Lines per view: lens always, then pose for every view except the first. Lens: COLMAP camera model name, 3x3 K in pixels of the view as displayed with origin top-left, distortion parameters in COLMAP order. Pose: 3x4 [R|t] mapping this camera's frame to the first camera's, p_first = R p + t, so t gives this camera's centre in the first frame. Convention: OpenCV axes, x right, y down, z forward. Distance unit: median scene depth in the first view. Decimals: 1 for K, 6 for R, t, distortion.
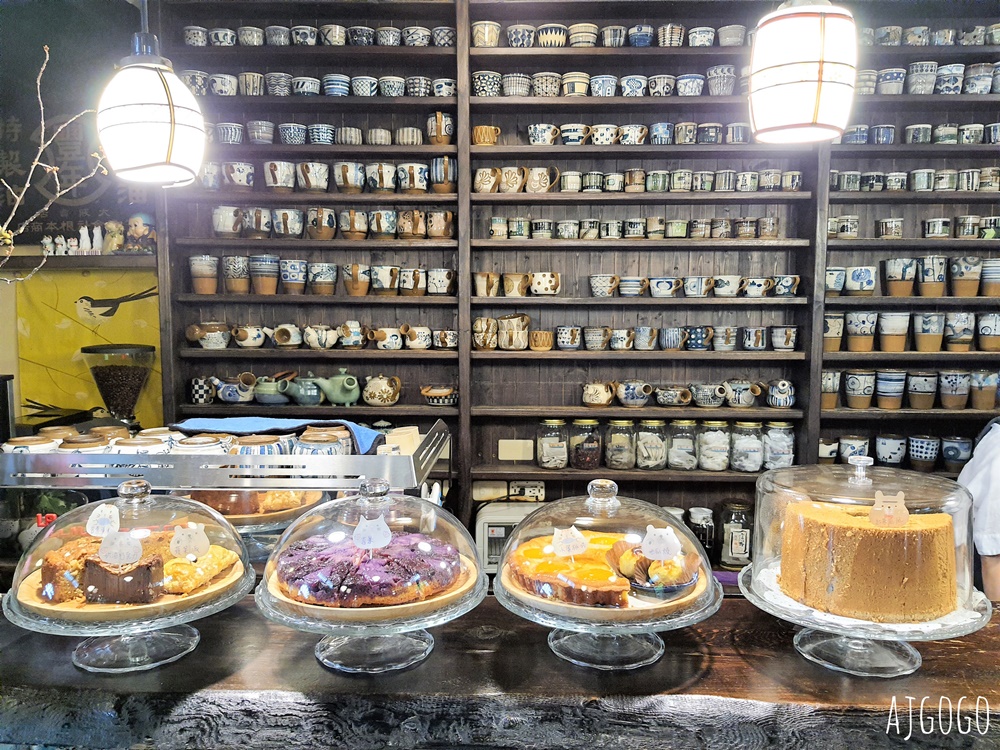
lens RADIAL K [[807.7, 0, 506.8], [0, 807.7, 380.3], [0, 0, 1]] dist [0.072326, -0.143943]
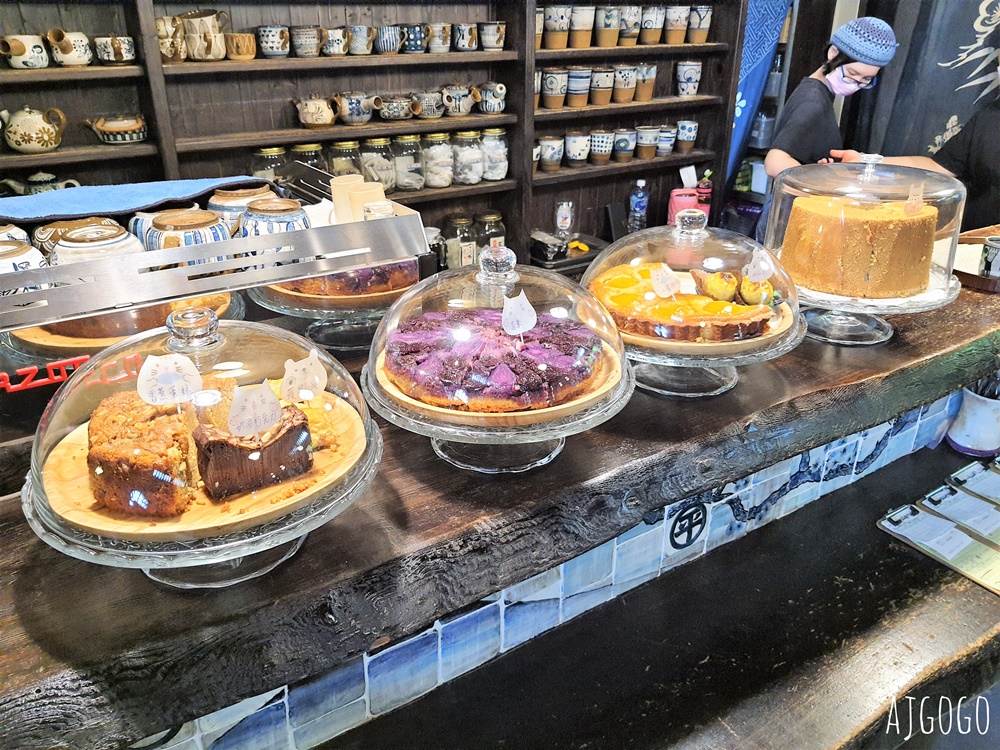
lens RADIAL K [[807.7, 0, 506.8], [0, 807.7, 380.3], [0, 0, 1]] dist [0.072326, -0.143943]
pose [[0.811456, -0.248060, 0.529155, -0.253764], [0.050998, 0.932049, 0.358725, -0.017550], [-0.582184, -0.264103, 0.768968, 0.146912]]
